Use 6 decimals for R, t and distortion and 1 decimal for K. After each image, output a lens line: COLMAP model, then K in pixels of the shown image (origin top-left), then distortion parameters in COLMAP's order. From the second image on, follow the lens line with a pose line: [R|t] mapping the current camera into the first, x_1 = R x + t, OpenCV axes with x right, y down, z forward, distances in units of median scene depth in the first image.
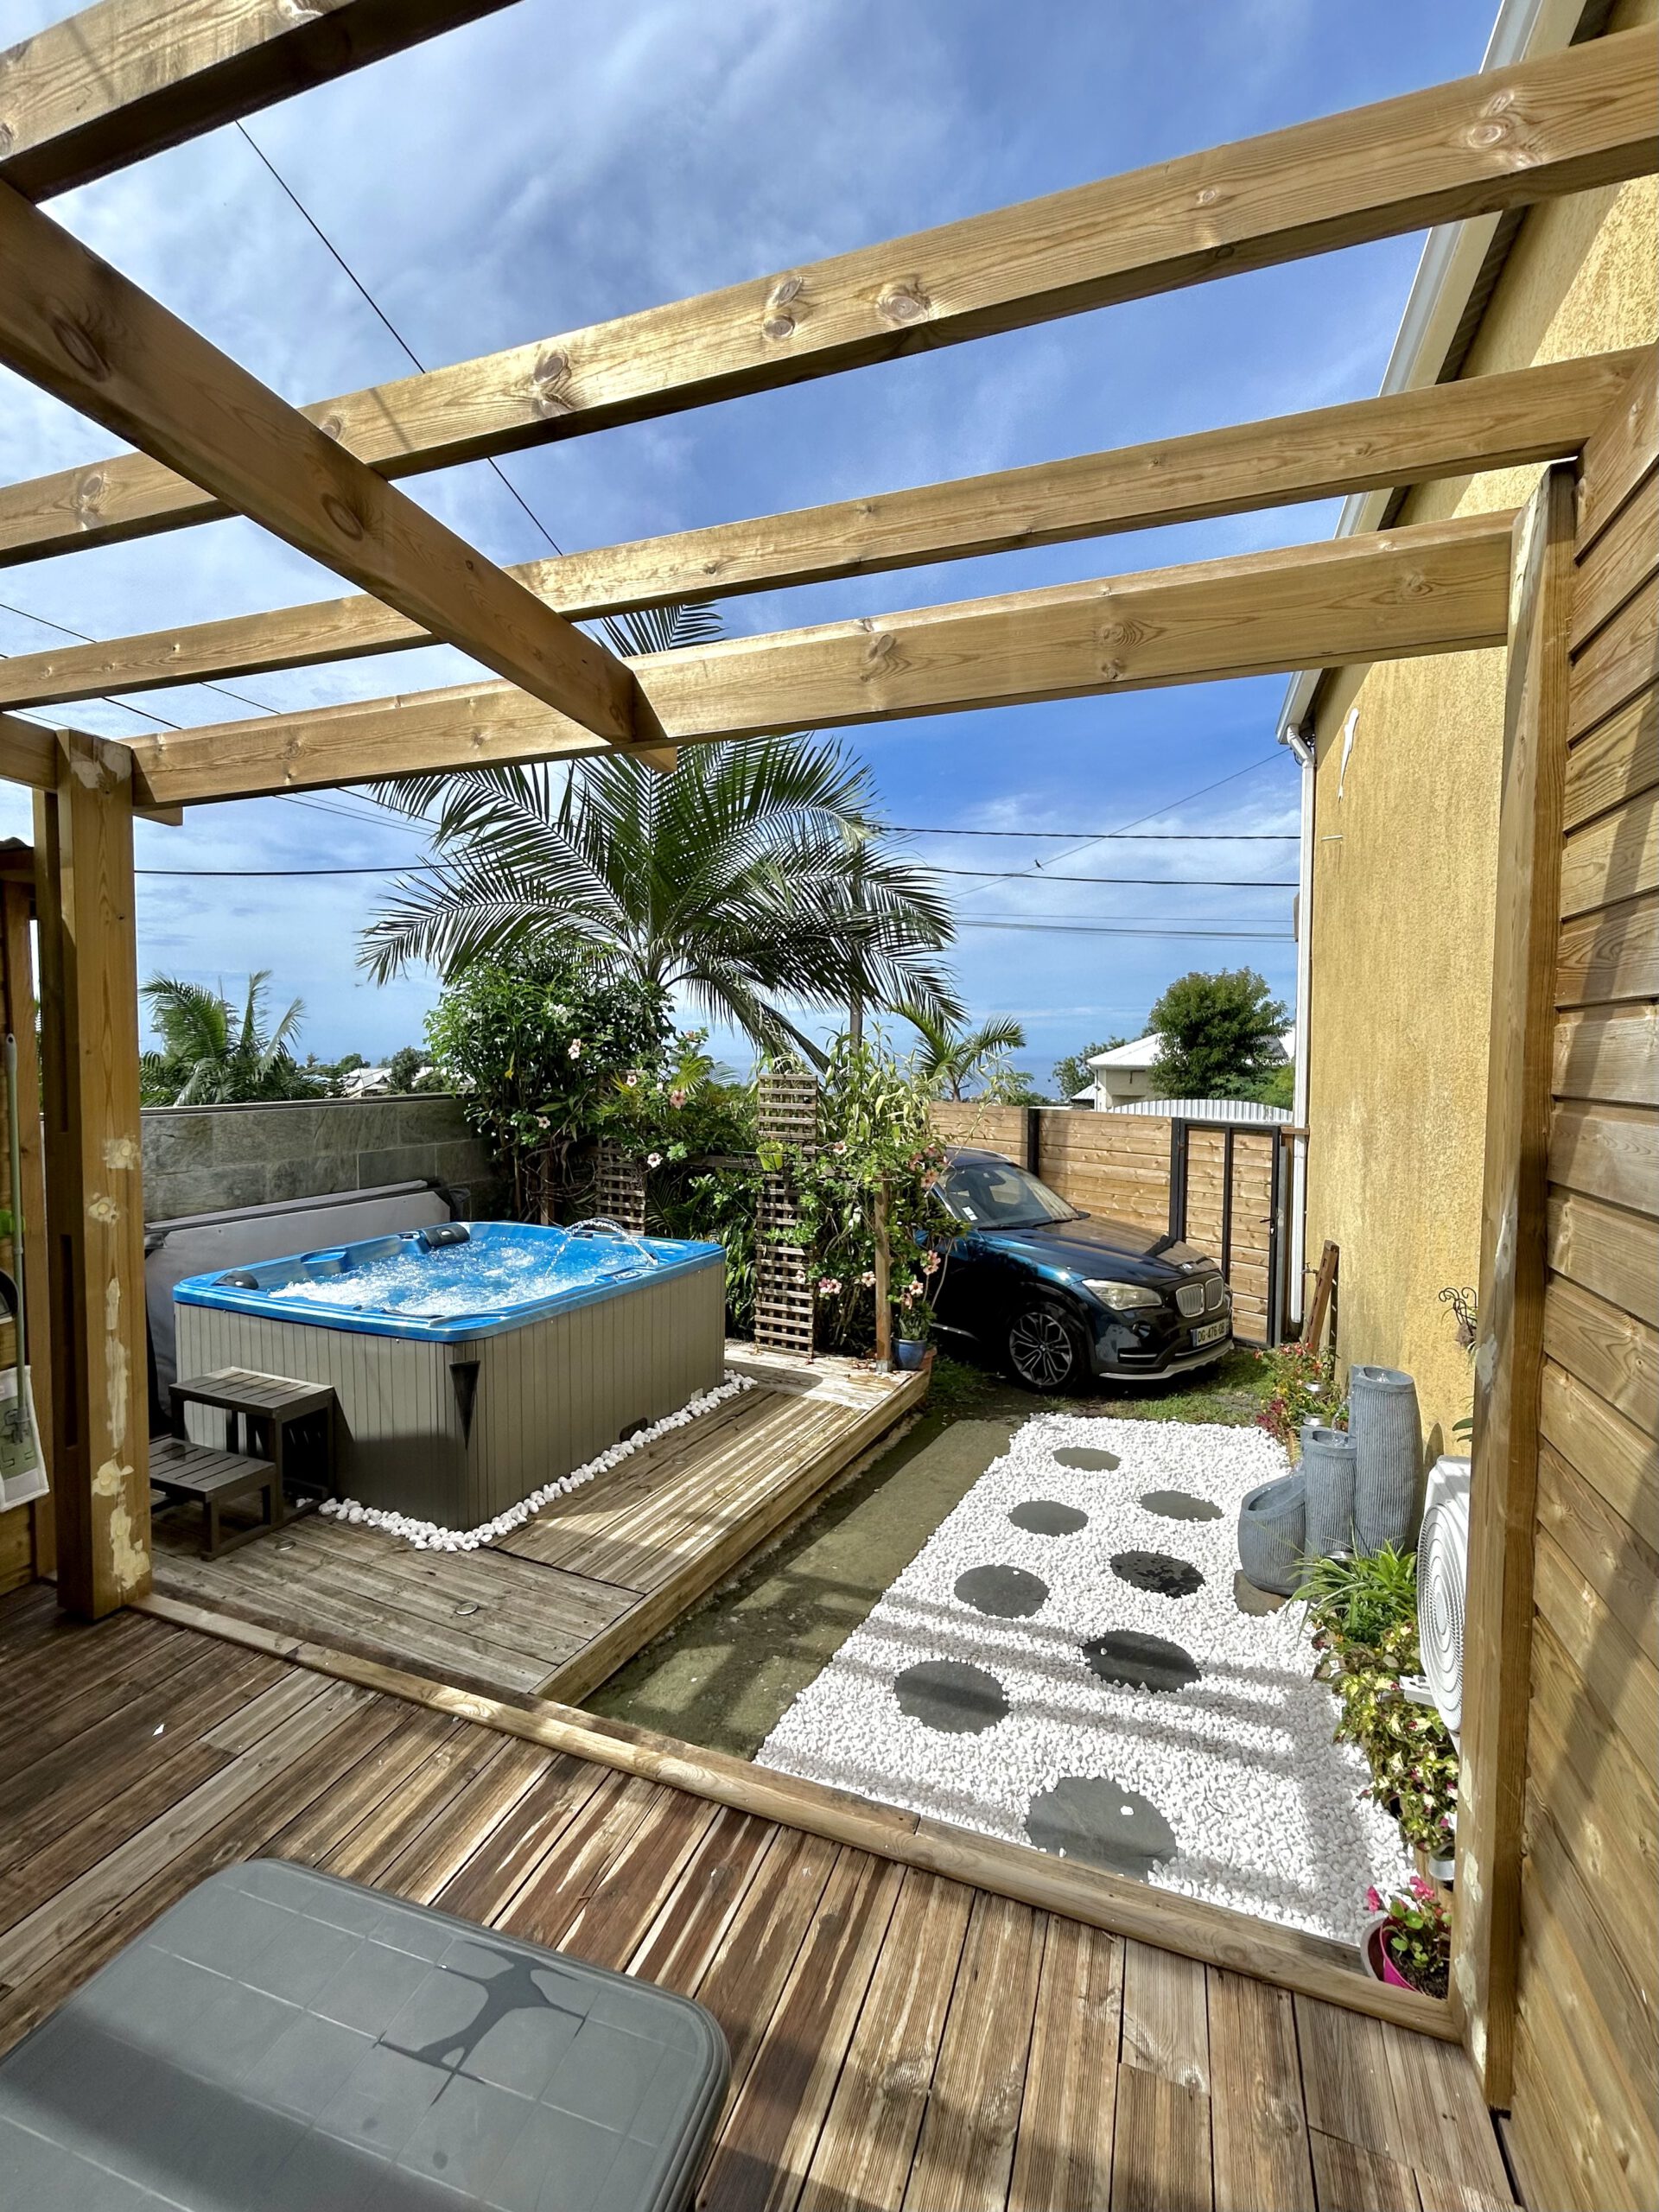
lens RADIAL K [[947.8, 0, 830.6], [0, 947.8, 1101.5], [0, 0, 1]] dist [-0.000057, -0.000027]
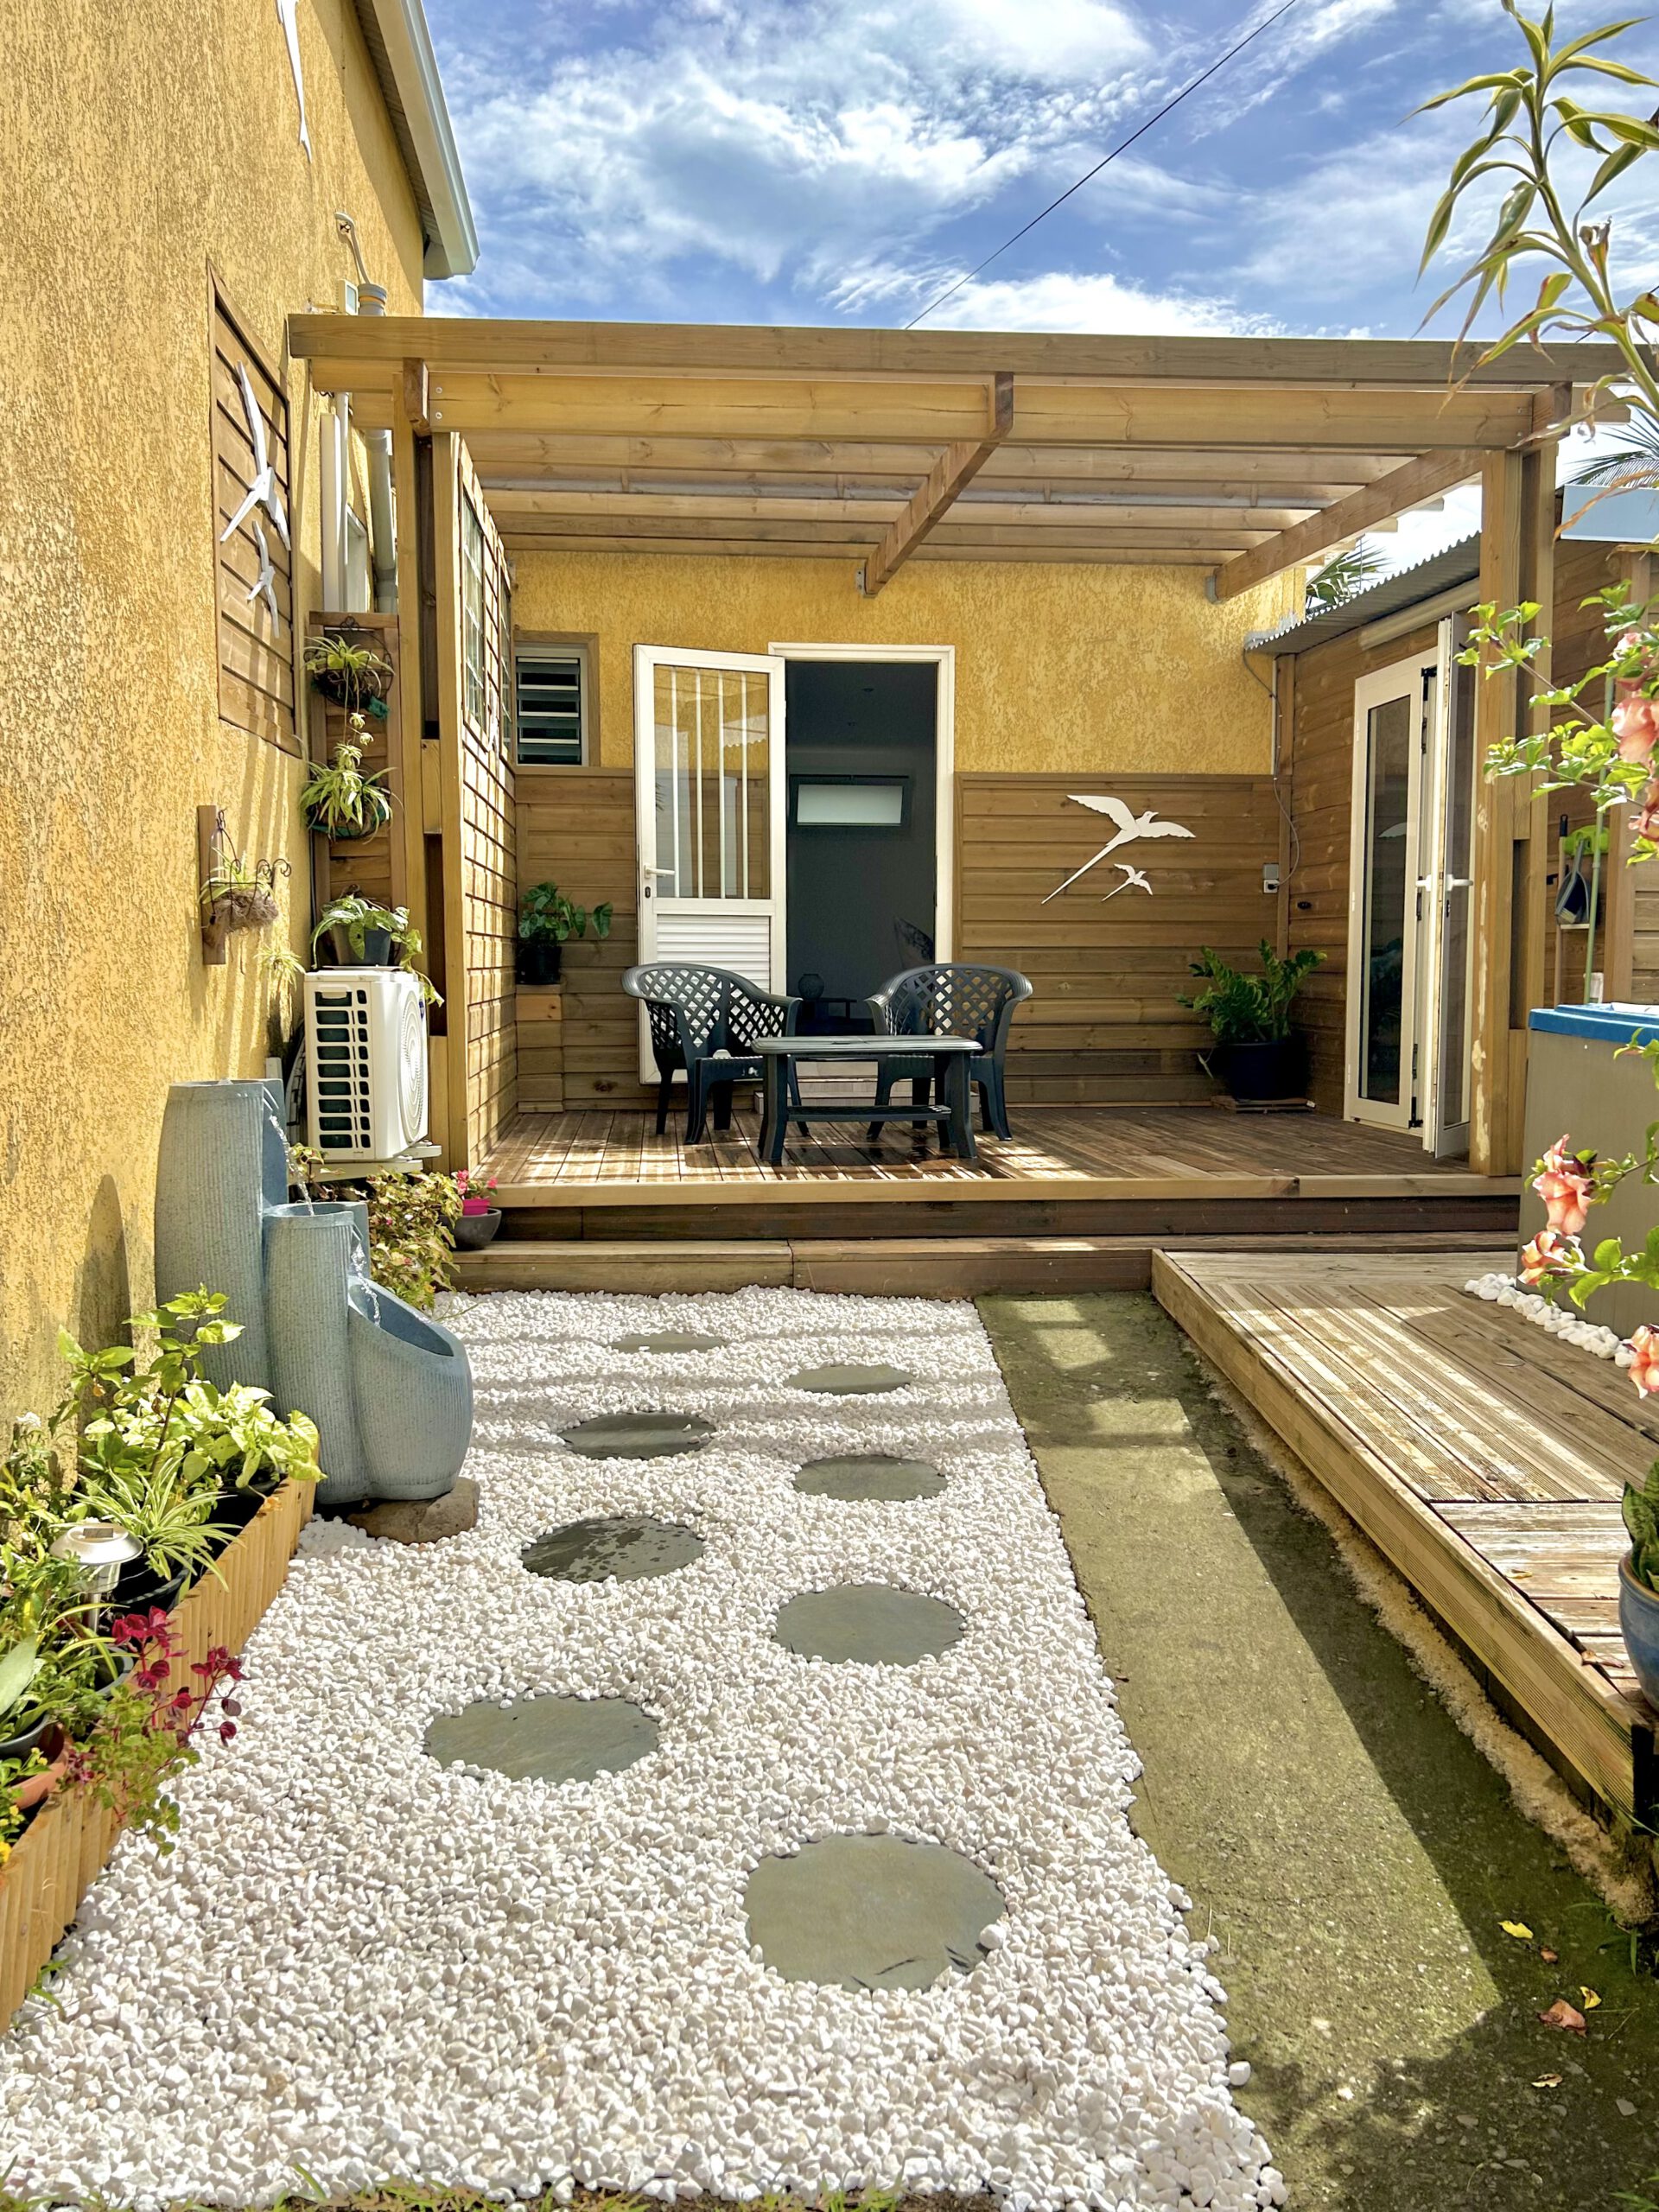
lens RADIAL K [[1737.3, 0, 890.5], [0, 1737.3, 1128.0], [0, 0, 1]] dist [0.063110, -0.090022]
pose [[-0.895705, 0.030987, -0.443567, 0.415584], [-0.026753, 0.992006, 0.123323, 0.109801], [0.443842, 0.122328, -0.887716, 1.257237]]
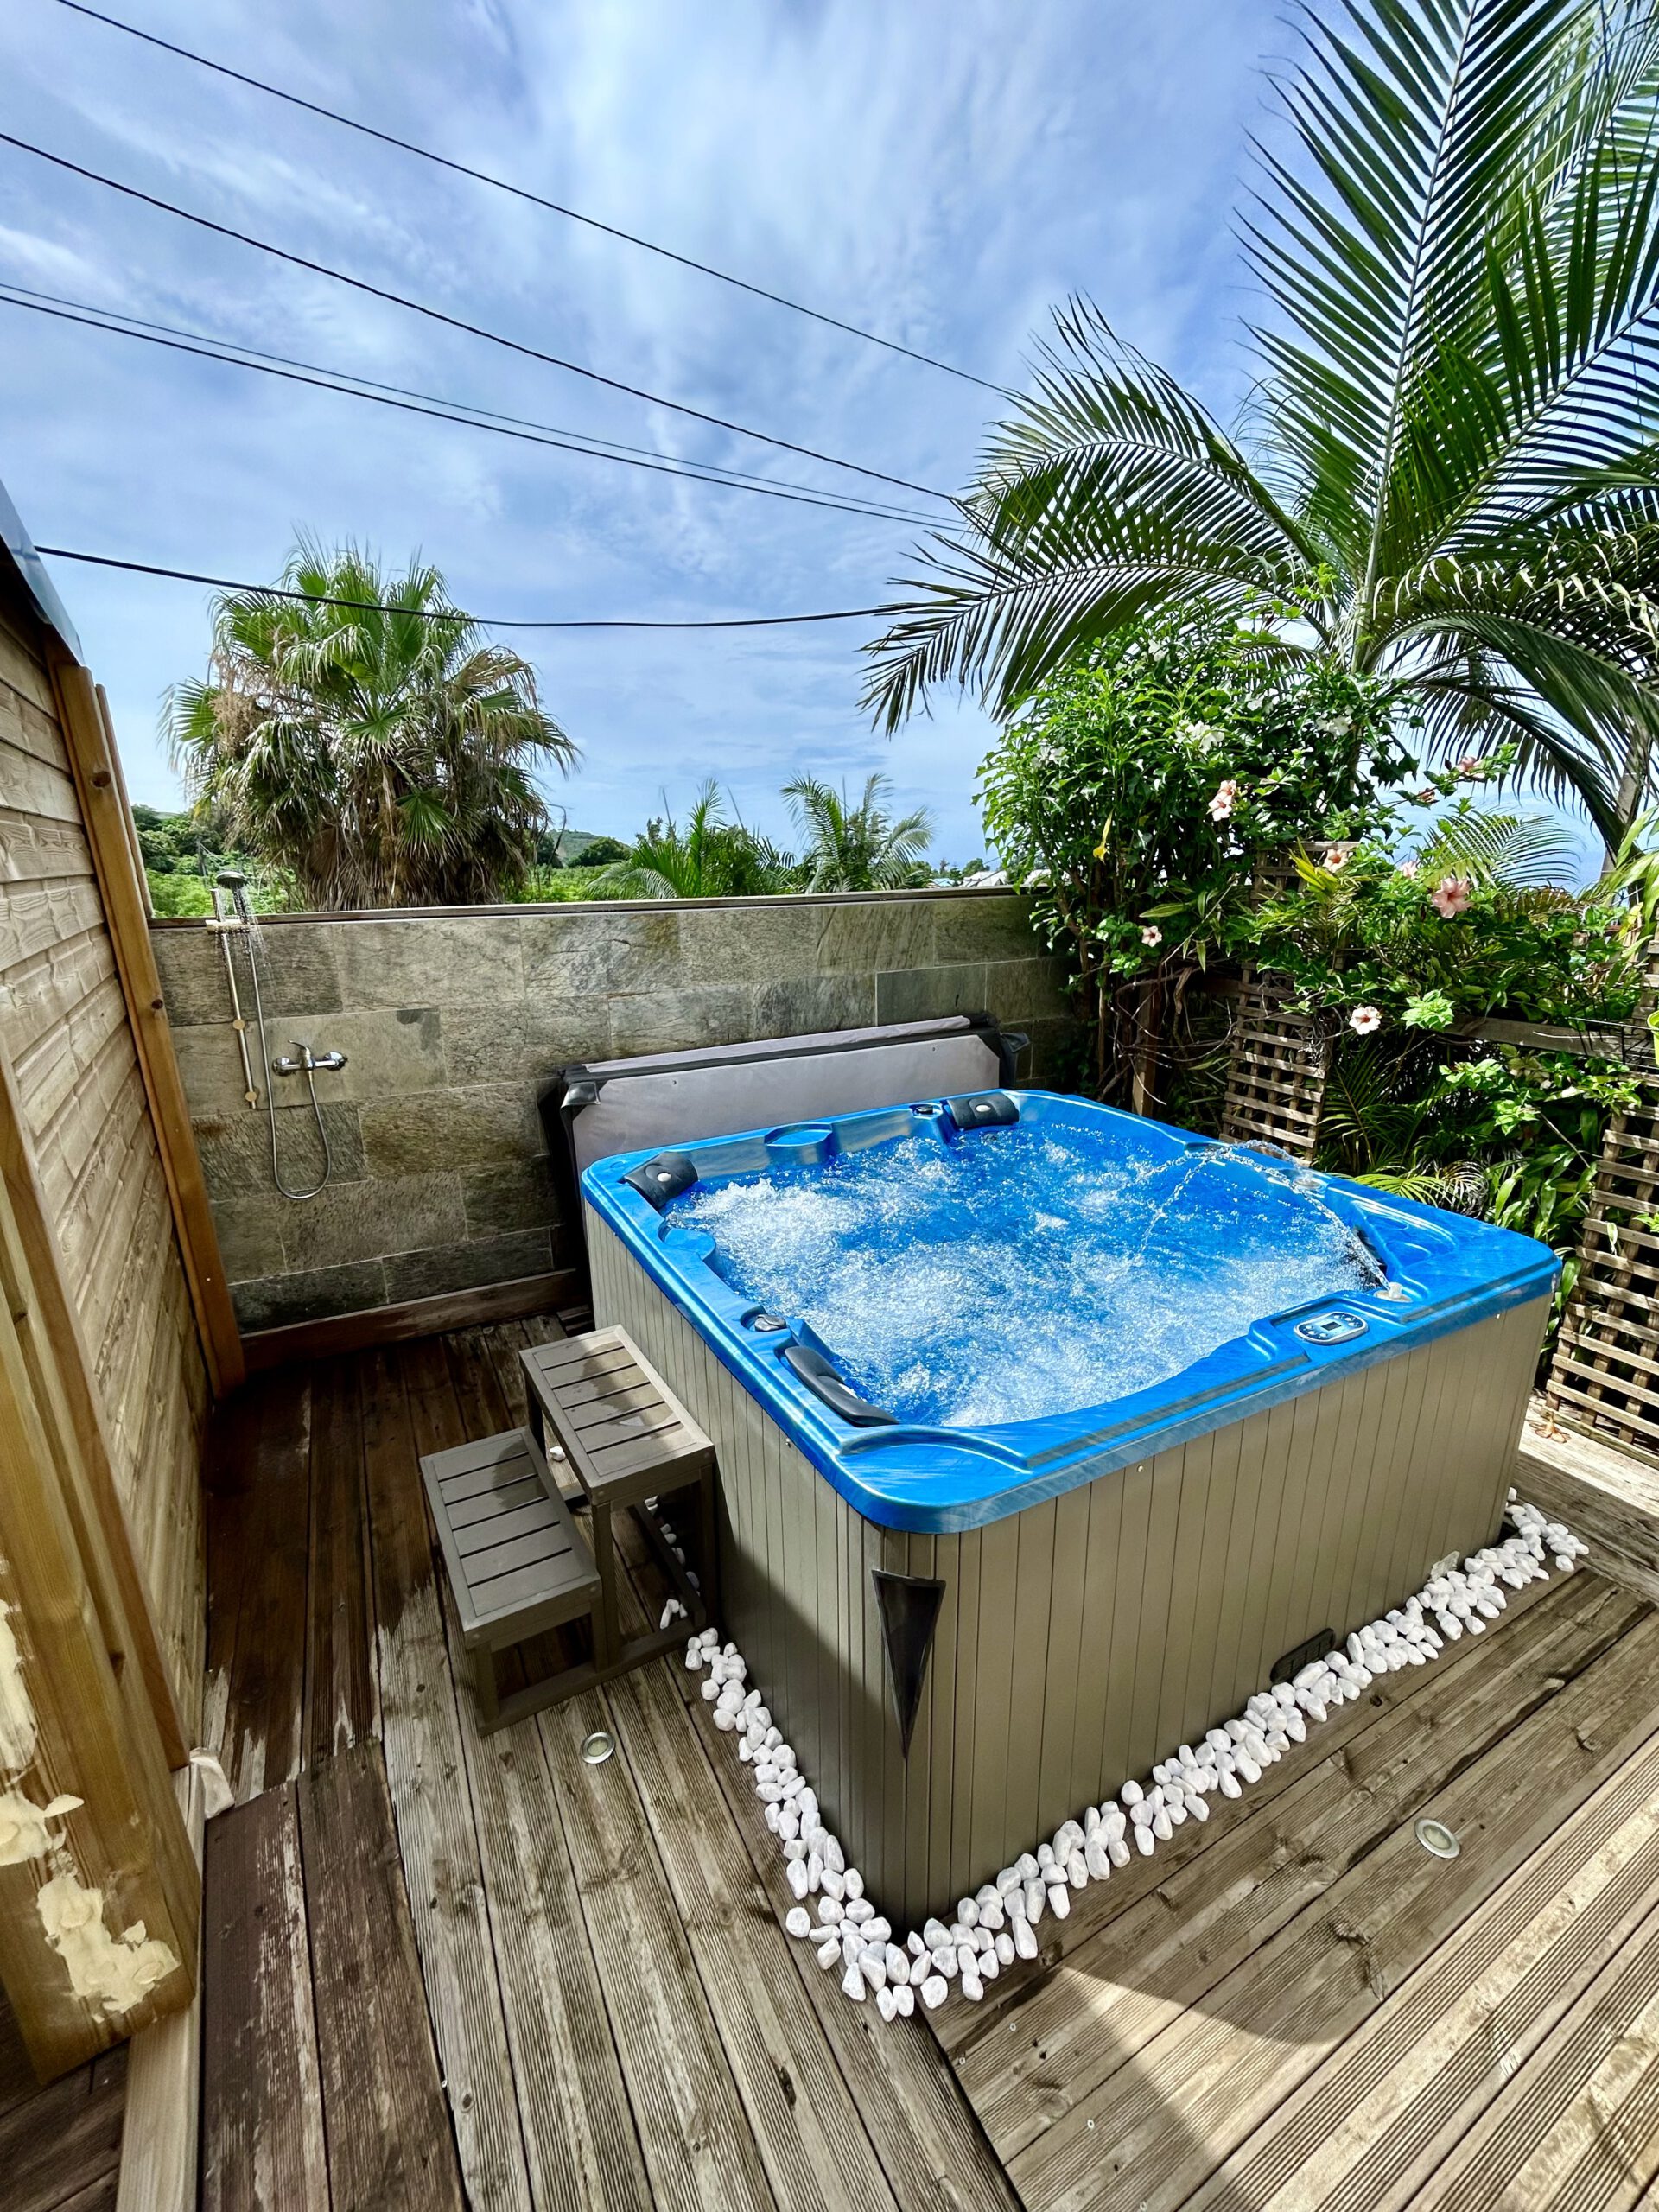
lens RADIAL K [[903.3, 0, 840.8], [0, 903.3, 1100.1], [0, 0, 1]] dist [0.002637, 0.000479]
pose [[0.818303, 0.135870, -0.558497, -0.144595], [-0.014736, 0.976300, 0.215921, 0.003027], [0.574598, -0.168459, 0.800911, 0.457941]]
